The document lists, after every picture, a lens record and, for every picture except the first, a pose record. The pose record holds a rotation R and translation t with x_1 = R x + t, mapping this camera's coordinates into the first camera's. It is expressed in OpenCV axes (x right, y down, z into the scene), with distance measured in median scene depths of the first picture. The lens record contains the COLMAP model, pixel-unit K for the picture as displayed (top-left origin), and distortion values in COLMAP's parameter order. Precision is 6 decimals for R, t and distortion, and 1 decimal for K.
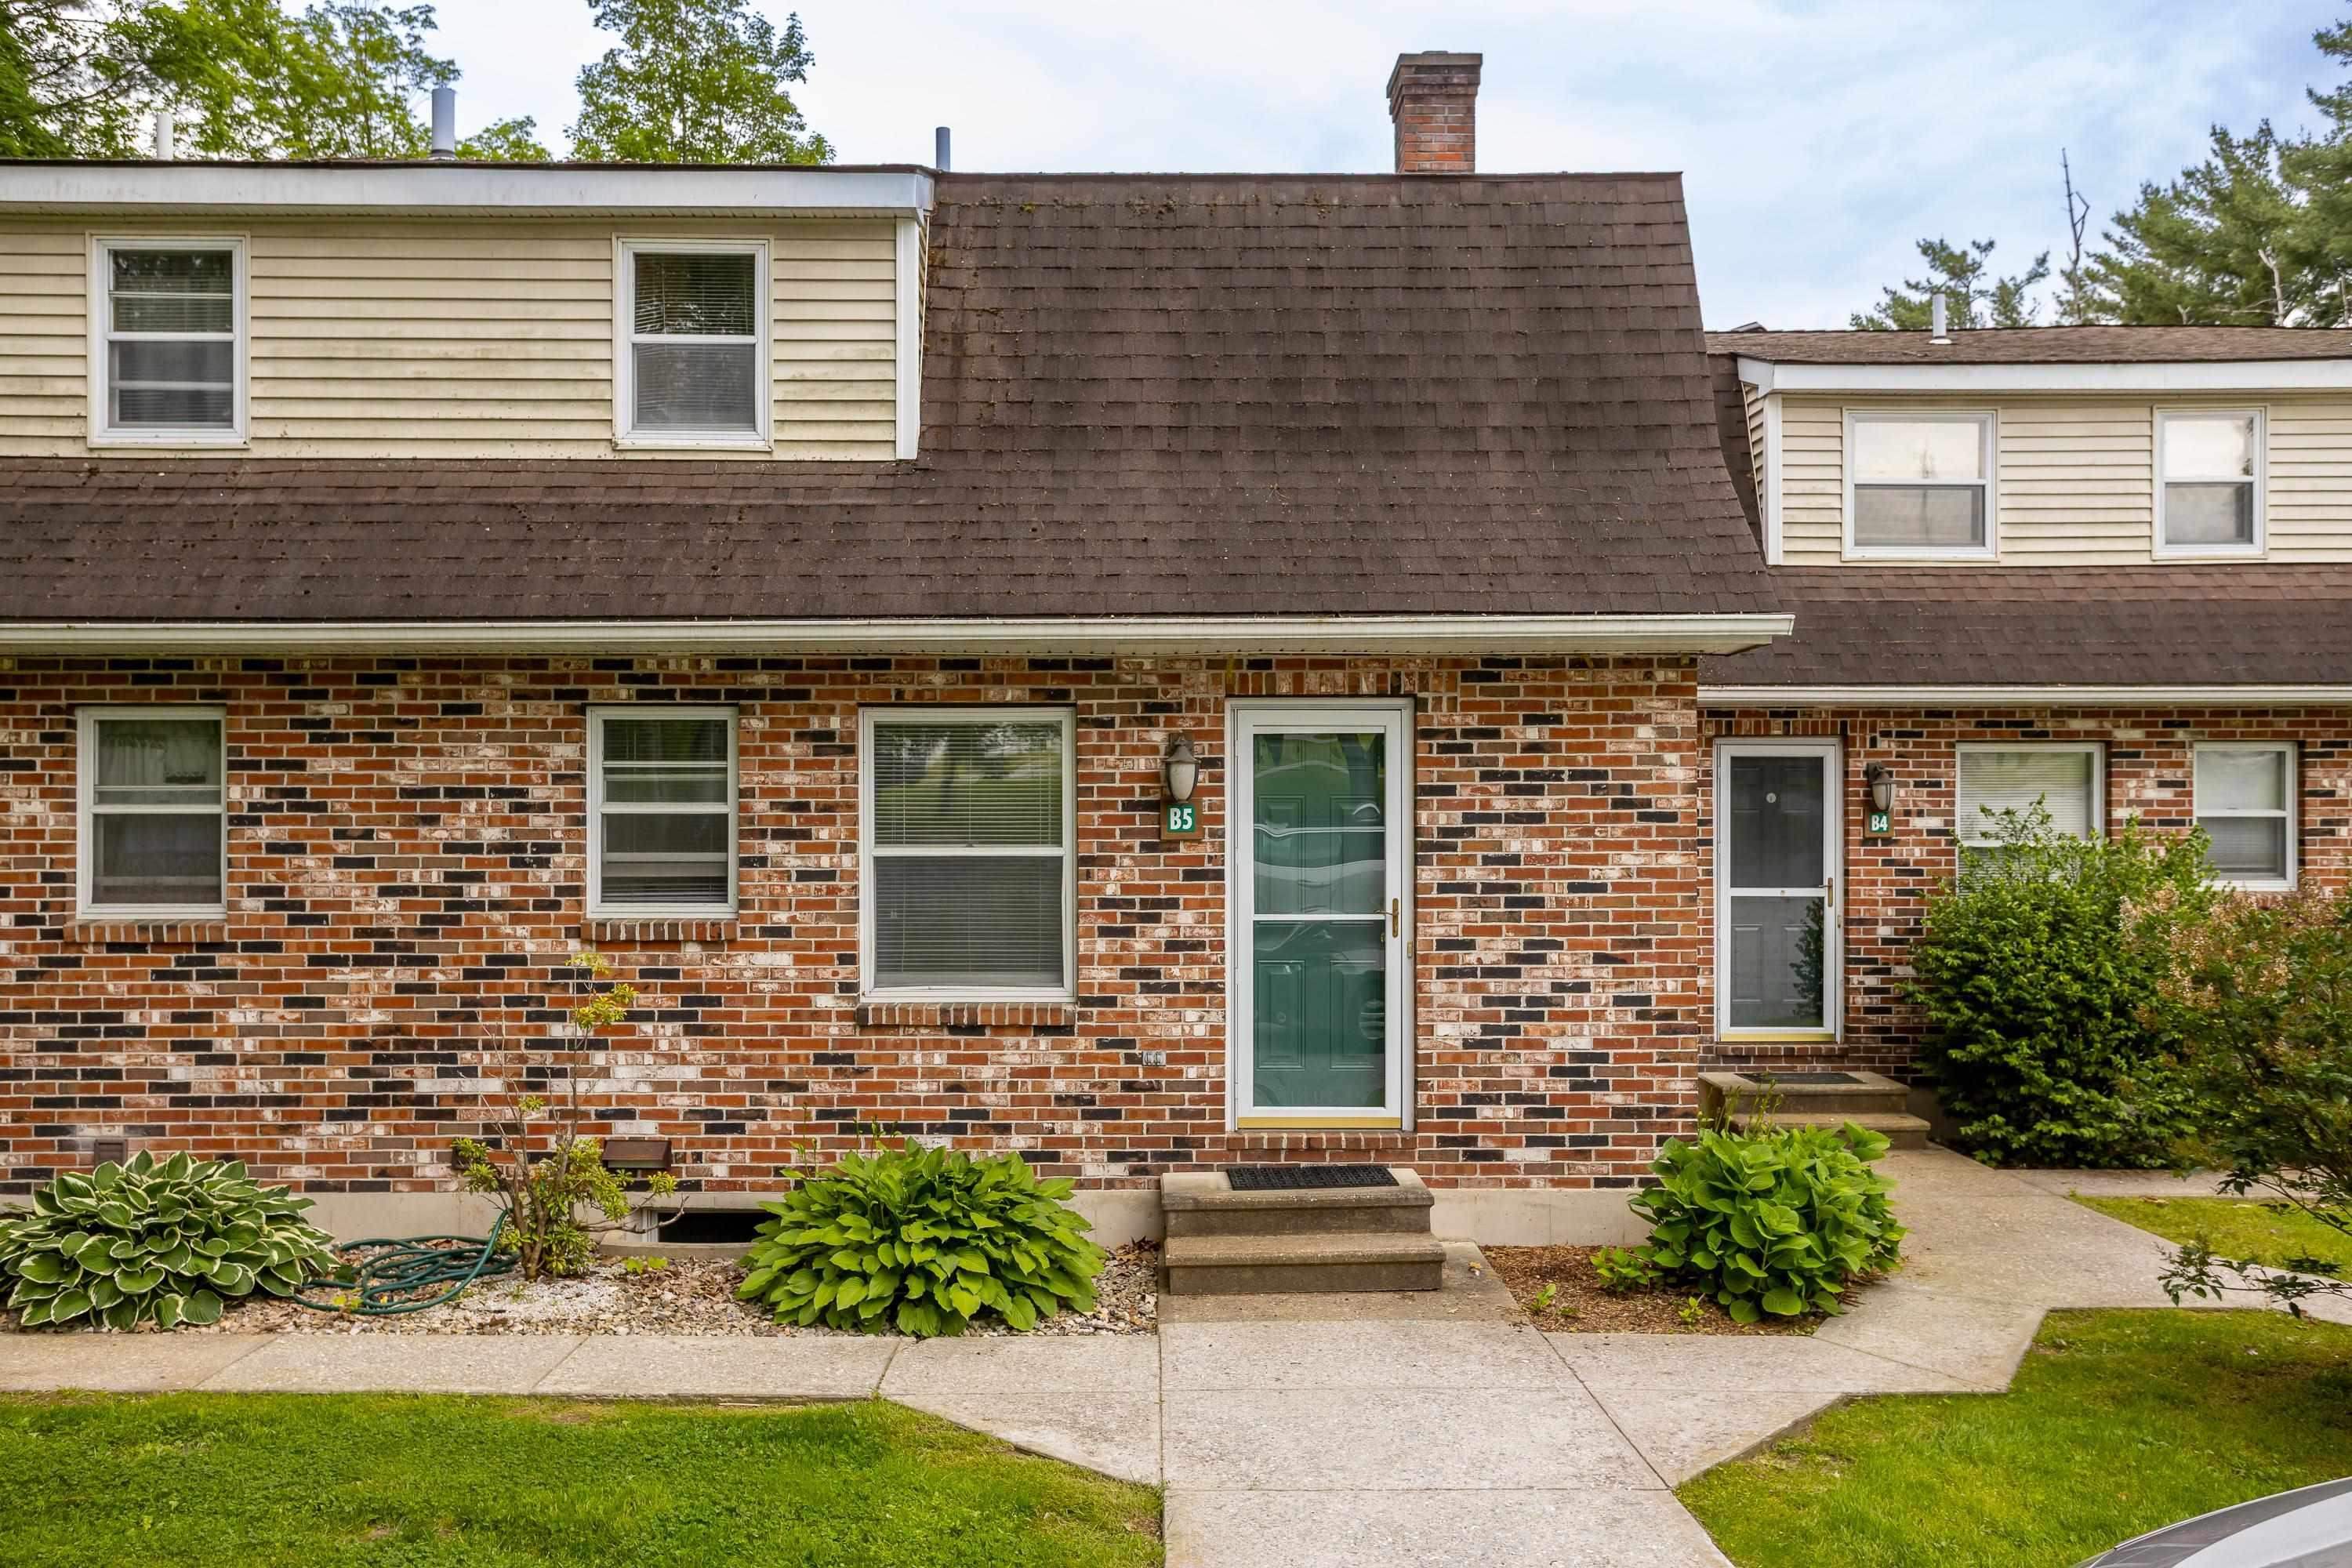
lens RADIAL K [[1789.9, 0, 1176.0], [0, 1789.9, 784.0], [0, 0, 1]] dist [0.011554, 0.071296]
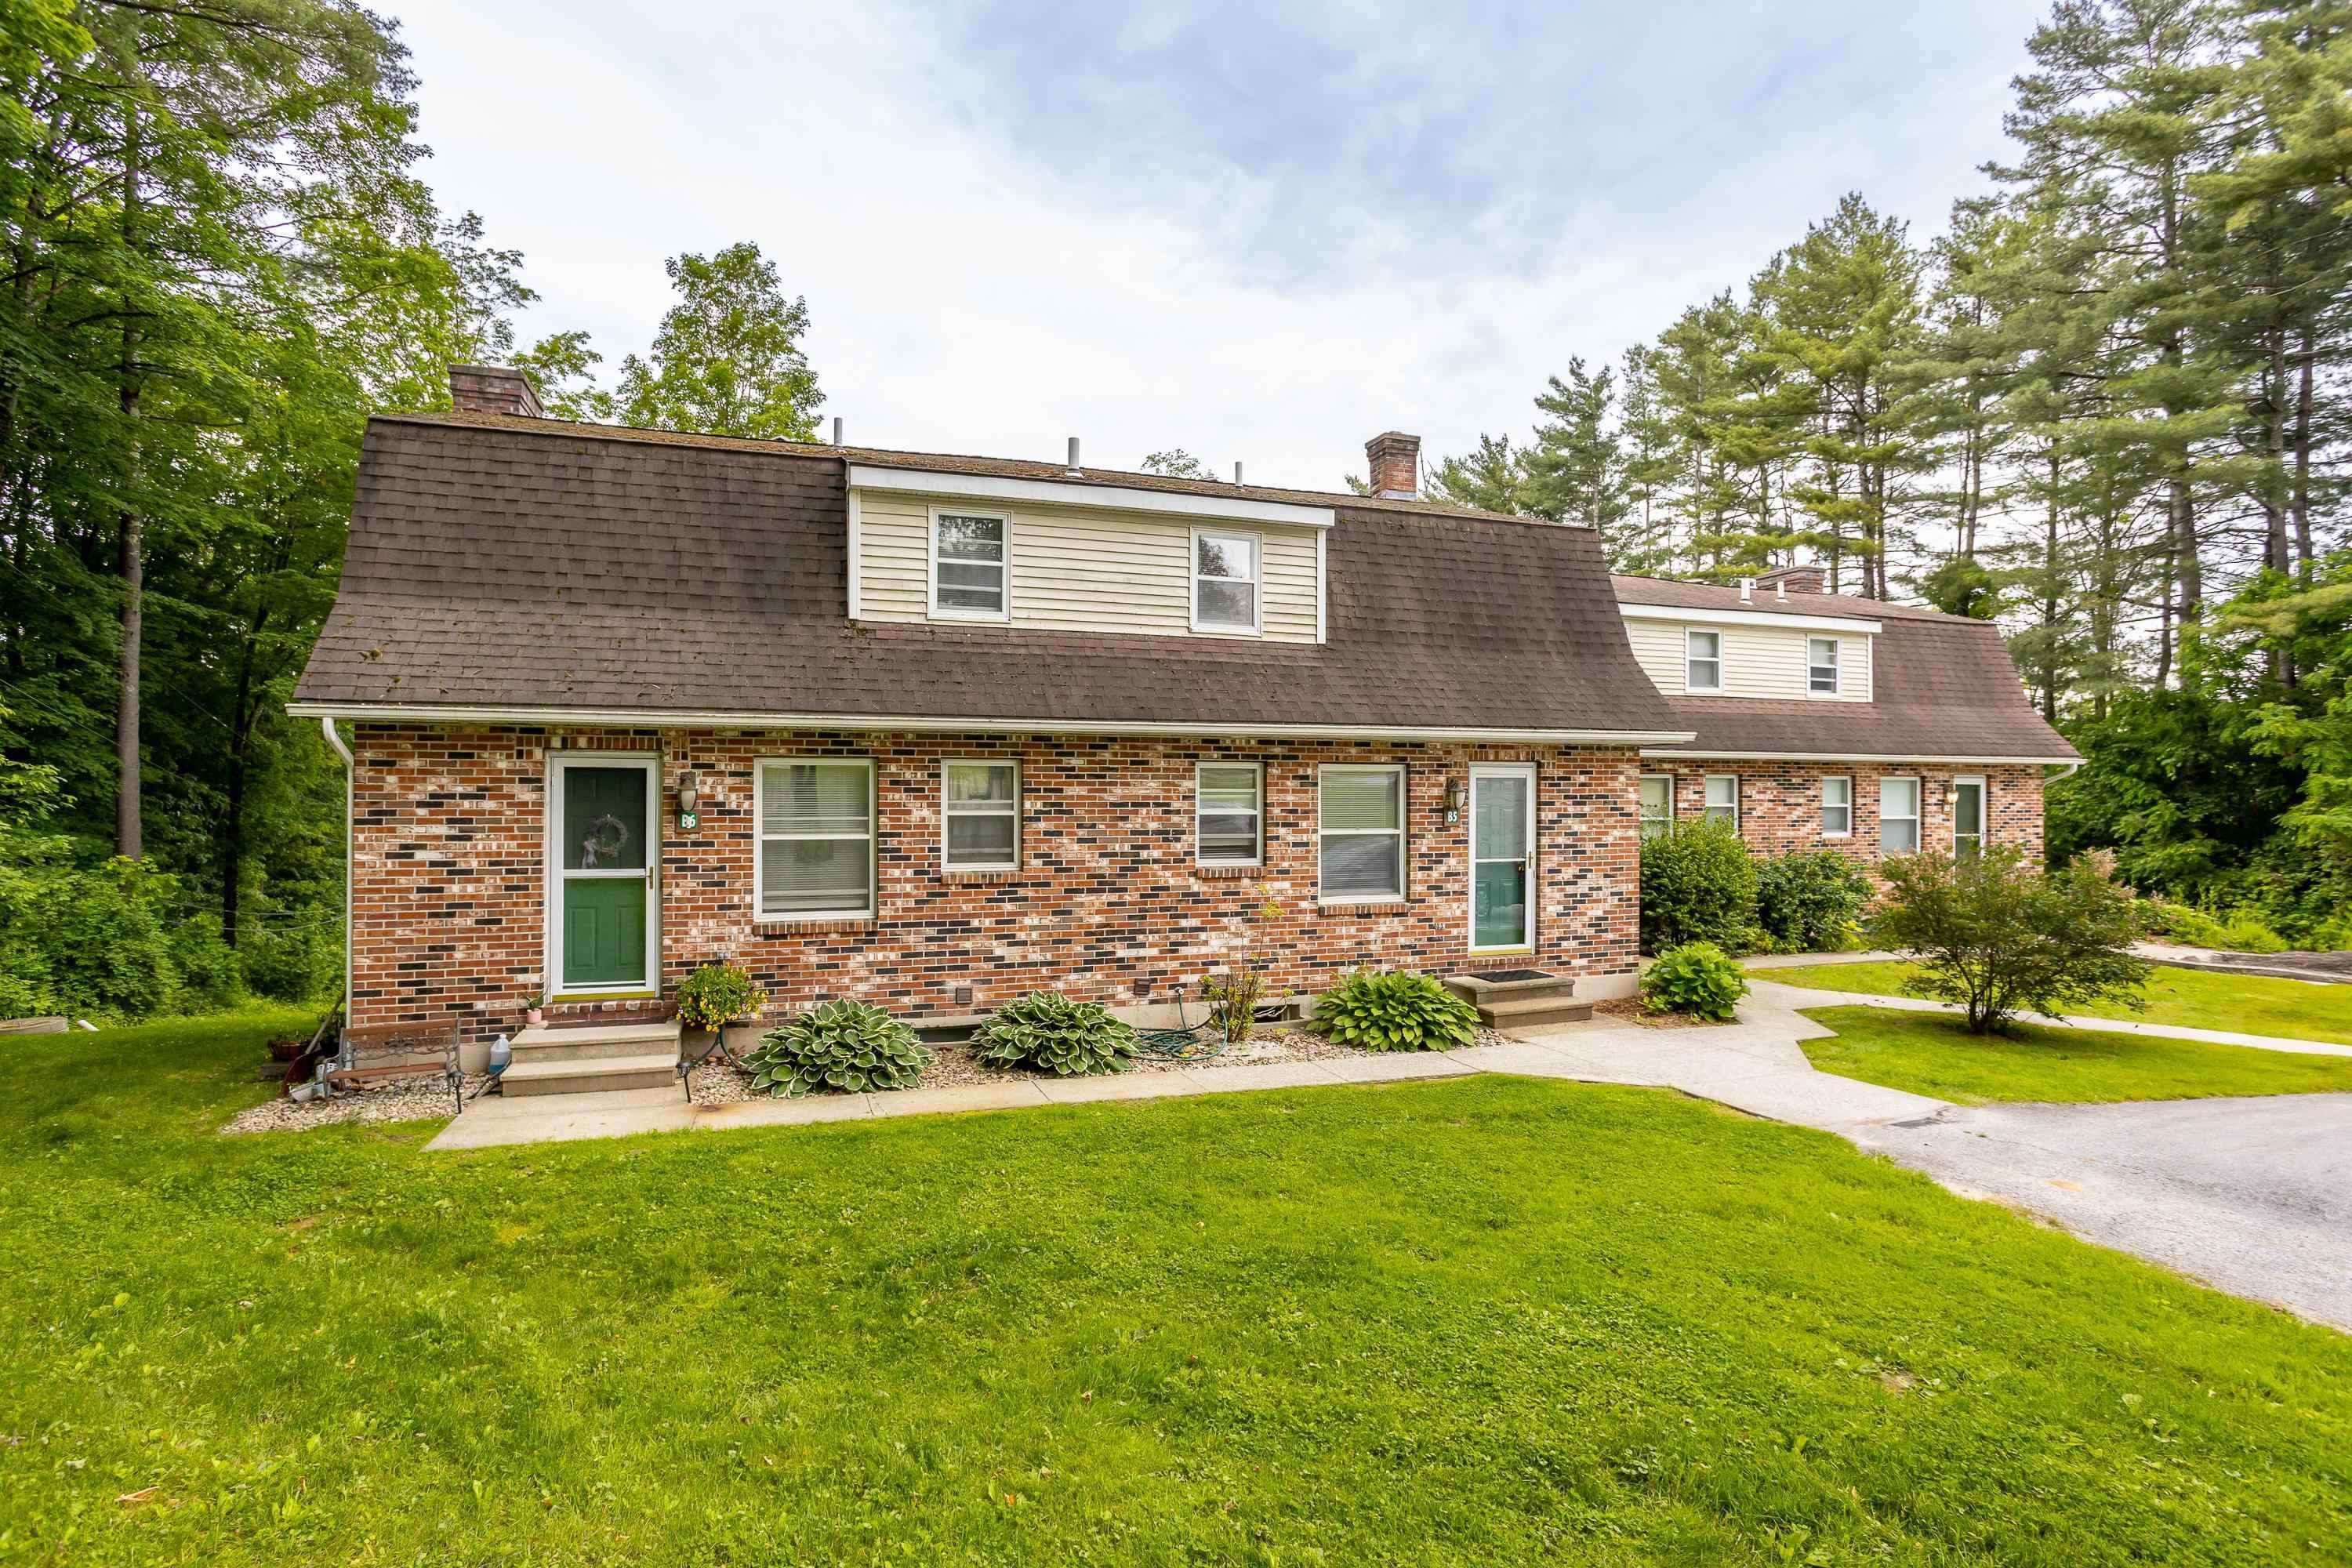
lens RADIAL K [[1151.7, 0, 1177.2], [0, 1151.7, 751.2], [0, 0, 1]] dist [0.003377, -0.000393]
pose [[0.939299, 0.014973, 0.342772, -0.796101], [-0.013127, 0.999884, -0.007704, -0.045095], [-0.342848, 0.002737, 0.939387, -0.210693]]
